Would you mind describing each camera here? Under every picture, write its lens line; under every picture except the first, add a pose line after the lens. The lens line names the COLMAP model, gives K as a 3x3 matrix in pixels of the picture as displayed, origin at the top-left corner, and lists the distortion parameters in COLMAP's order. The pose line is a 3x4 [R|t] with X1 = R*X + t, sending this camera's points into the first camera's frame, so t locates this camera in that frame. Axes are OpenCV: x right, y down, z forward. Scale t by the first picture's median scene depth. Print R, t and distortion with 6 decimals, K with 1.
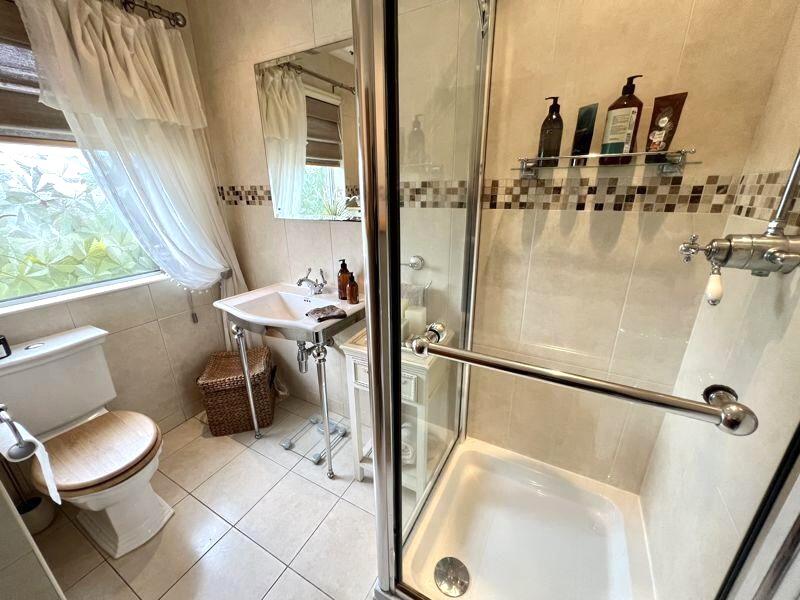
lens RADIAL K [[319.4, 0, 398.0], [0, 319.4, 299.8], [0, 0, 1]] dist [-0.001787, -0.000810]
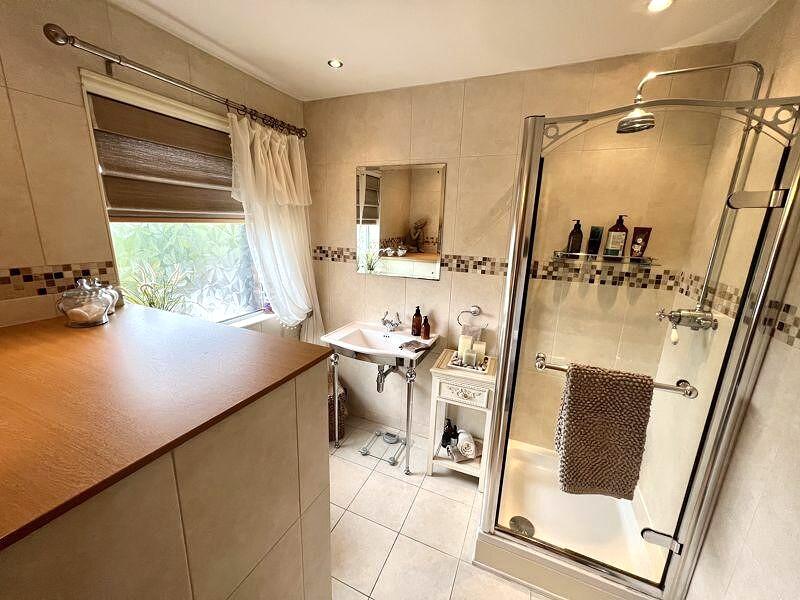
lens RADIAL K [[319.4, 0, 397.2], [0, 319.4, 299.8], [0, 0, 1]] dist [-0.001787, -0.000810]
pose [[0.995482, 0.020823, 0.092644, -0.497642], [-0.011555, 0.994973, -0.099475, -0.022537], [-0.094249, 0.097955, 0.990718, -0.449725]]
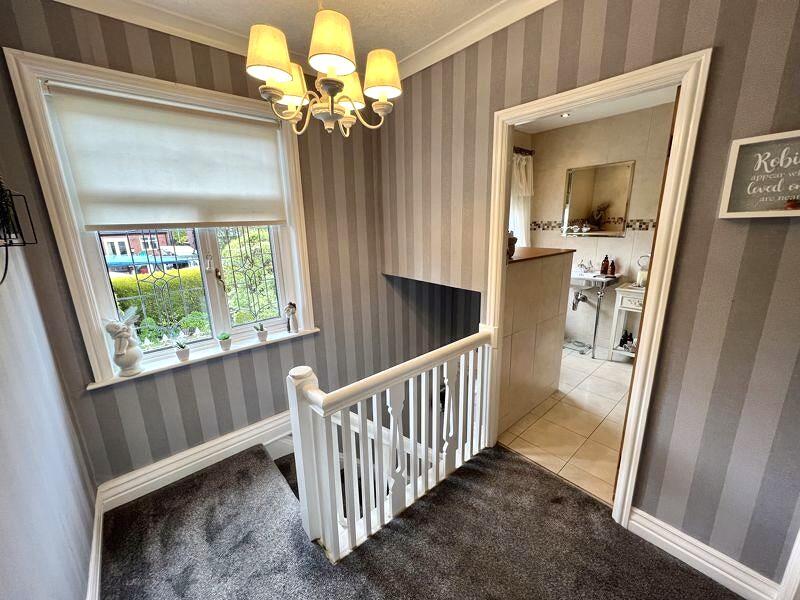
lens RADIAL K [[319.4, 0, 400.0], [0, 319.4, 297.8], [0, 0, 1]] dist [-0.001787, -0.000810]
pose [[0.934479, 0.075876, -0.347838, -0.889740], [-0.106224, 0.991946, -0.068995, 0.568049], [0.339801, 0.101423, 0.935012, -1.806940]]
